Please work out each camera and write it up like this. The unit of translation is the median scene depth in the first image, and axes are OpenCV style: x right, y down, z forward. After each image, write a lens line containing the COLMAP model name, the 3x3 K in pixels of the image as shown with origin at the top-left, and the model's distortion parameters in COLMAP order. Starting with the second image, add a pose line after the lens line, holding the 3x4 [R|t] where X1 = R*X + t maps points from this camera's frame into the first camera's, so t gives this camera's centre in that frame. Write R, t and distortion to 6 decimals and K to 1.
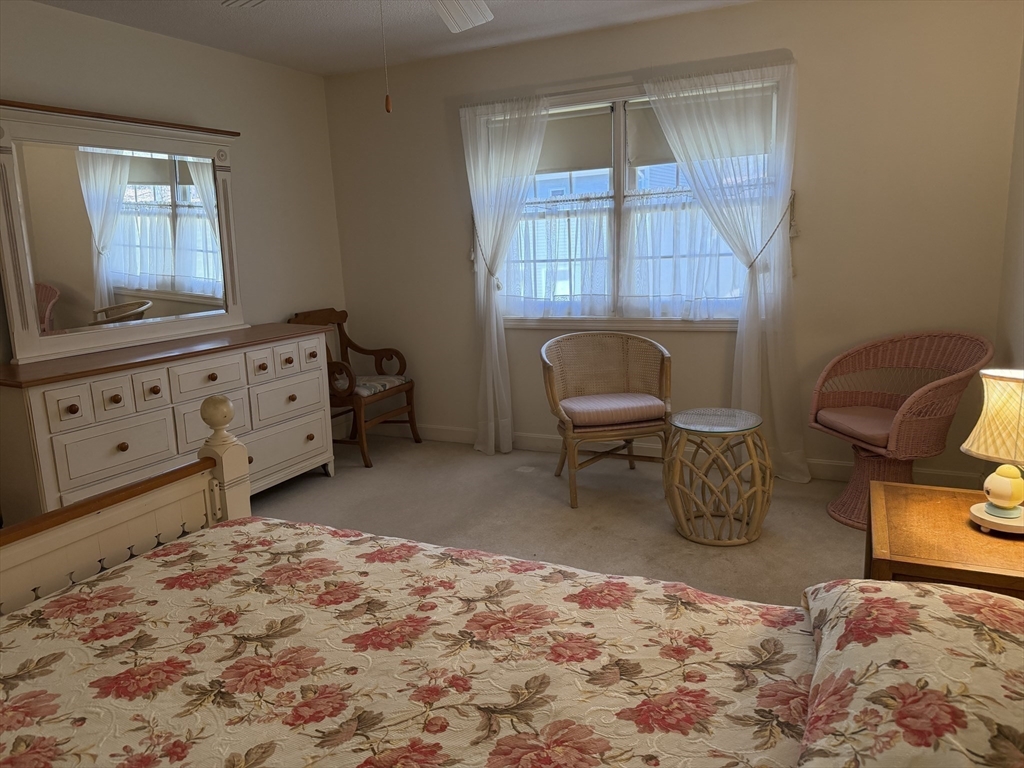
lens RADIAL K [[718.7, 0, 515.2], [0, 718.7, 387.6], [0, 0, 1]] dist [0.048119, -0.058424]
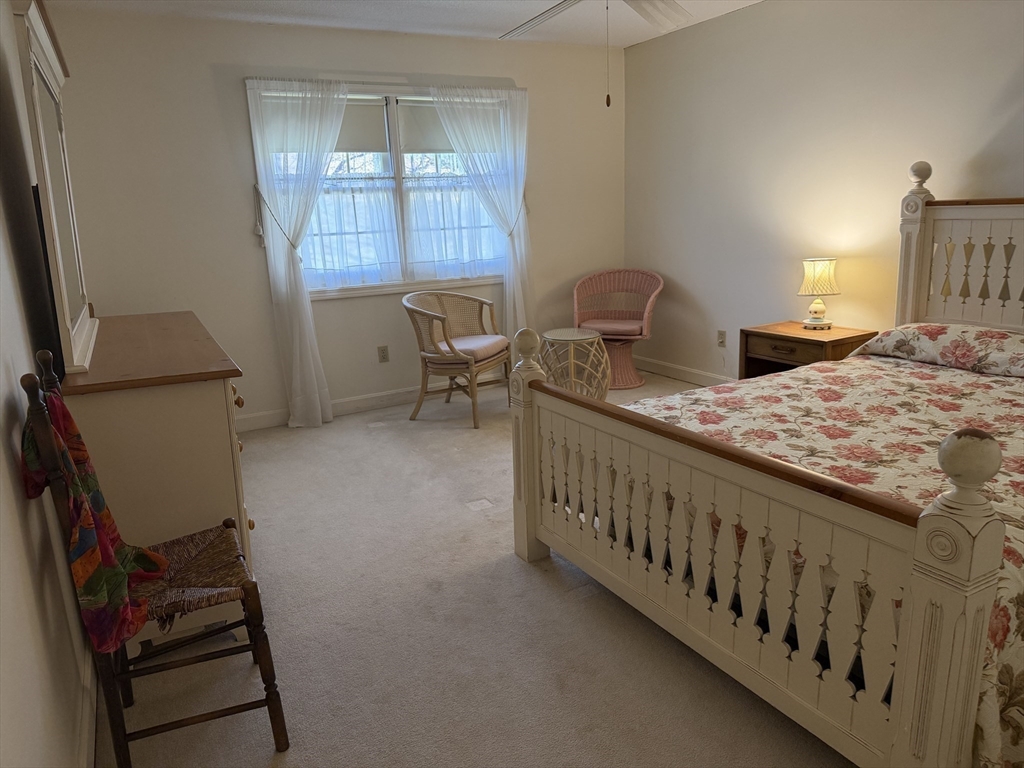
lens RADIAL K [[718.7, 0, 517.4], [0, 718.7, 382.6], [0, 0, 1]] dist [0.048119, -0.058424]
pose [[0.576460, -0.175470, 0.798063, -0.806410], [0.182117, 0.979694, 0.083858, -0.000853], [-0.796572, 0.097000, 0.596711, 0.190826]]
